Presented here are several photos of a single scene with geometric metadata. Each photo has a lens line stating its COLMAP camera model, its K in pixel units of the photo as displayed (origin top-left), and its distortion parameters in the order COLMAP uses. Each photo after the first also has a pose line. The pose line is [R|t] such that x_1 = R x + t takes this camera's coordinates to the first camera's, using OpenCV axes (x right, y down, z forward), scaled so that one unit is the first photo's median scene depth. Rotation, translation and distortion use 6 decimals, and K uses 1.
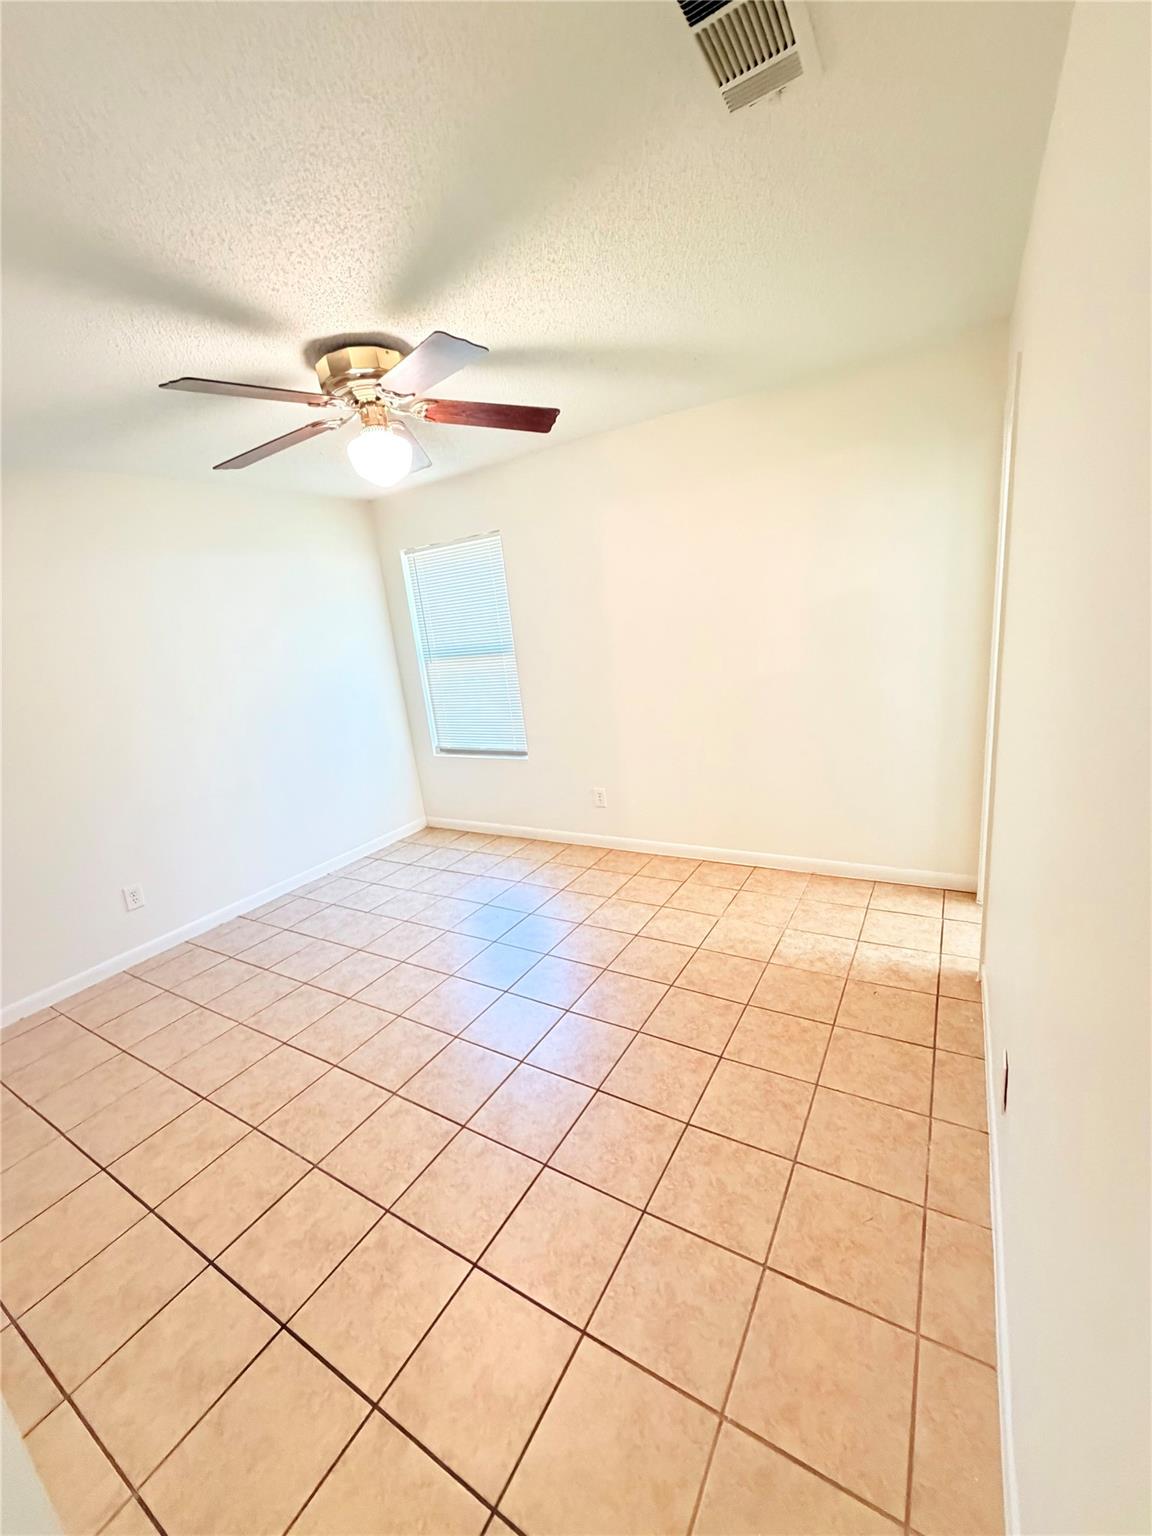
lens RADIAL K [[612.2, 0, 574.3], [0, 612.2, 766.5], [0, 0, 1]] dist [-0.001076, -0.000053]
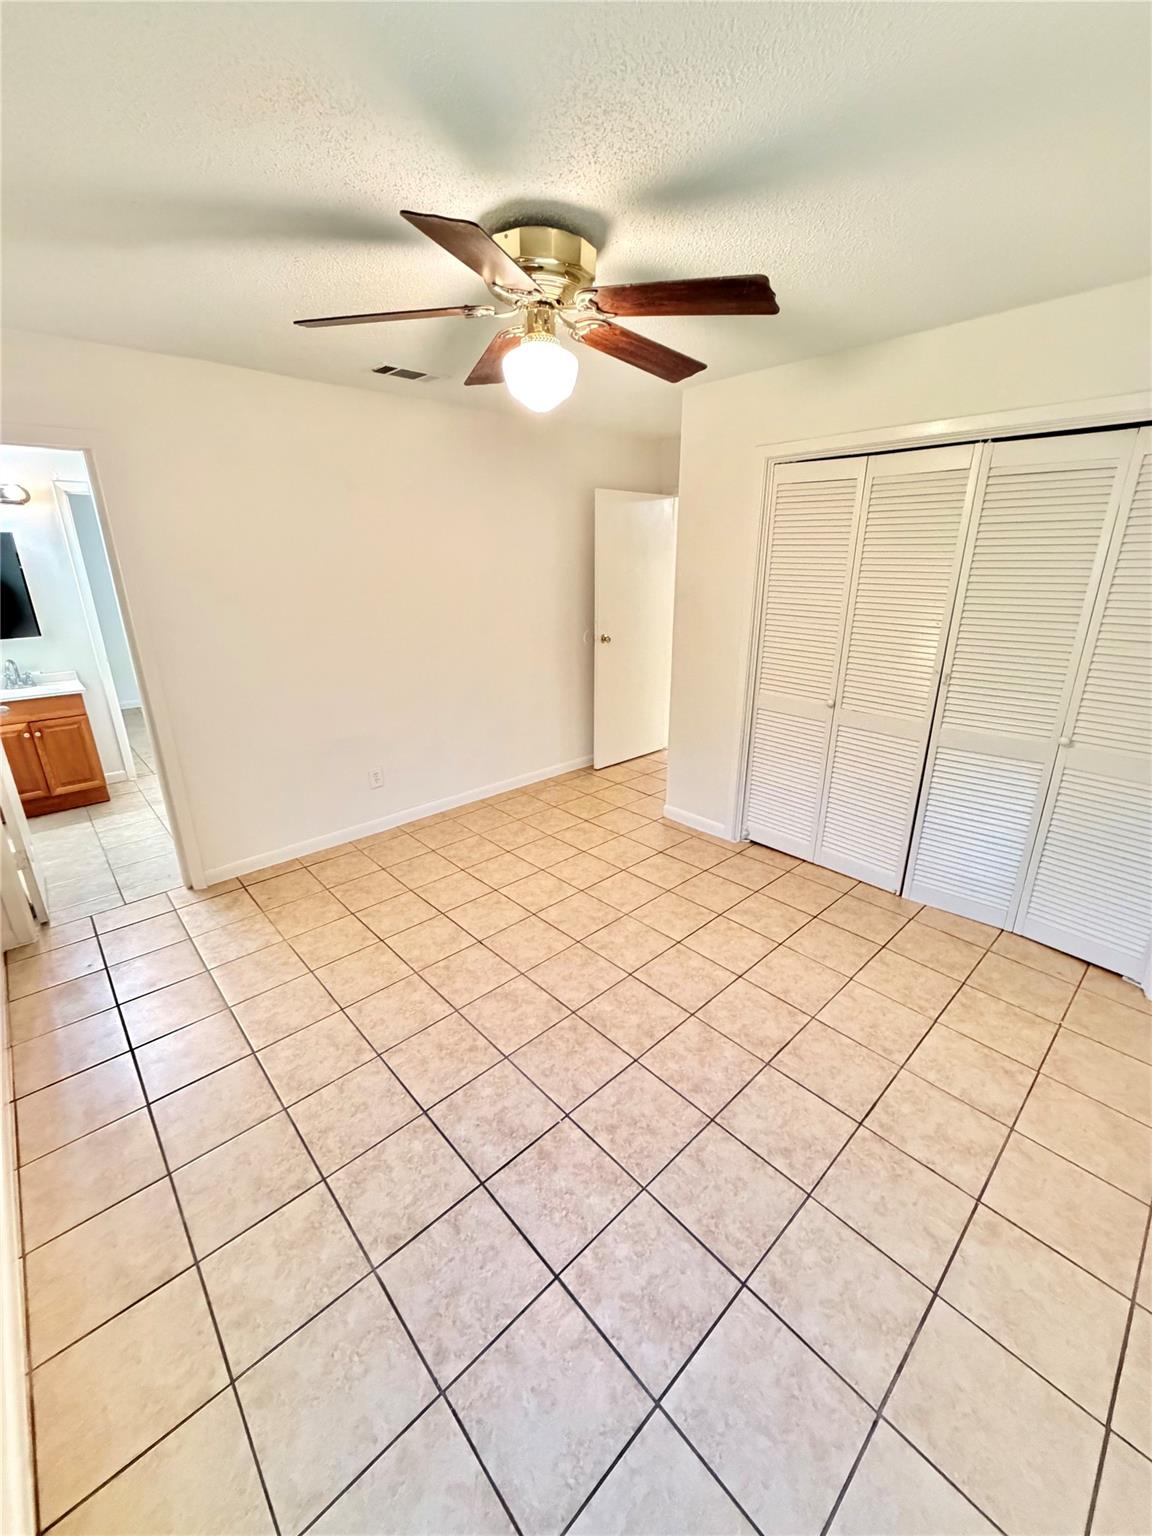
lens RADIAL K [[612.2, 0, 574.3], [0, 612.2, 766.5], [0, 0, 1]] dist [-0.001076, -0.000053]
pose [[-0.953594, 0.018397, 0.300532, -0.526694], [0.175689, 0.844593, 0.505763, -0.413417], [-0.244523, 0.535093, -0.808631, 1.717330]]
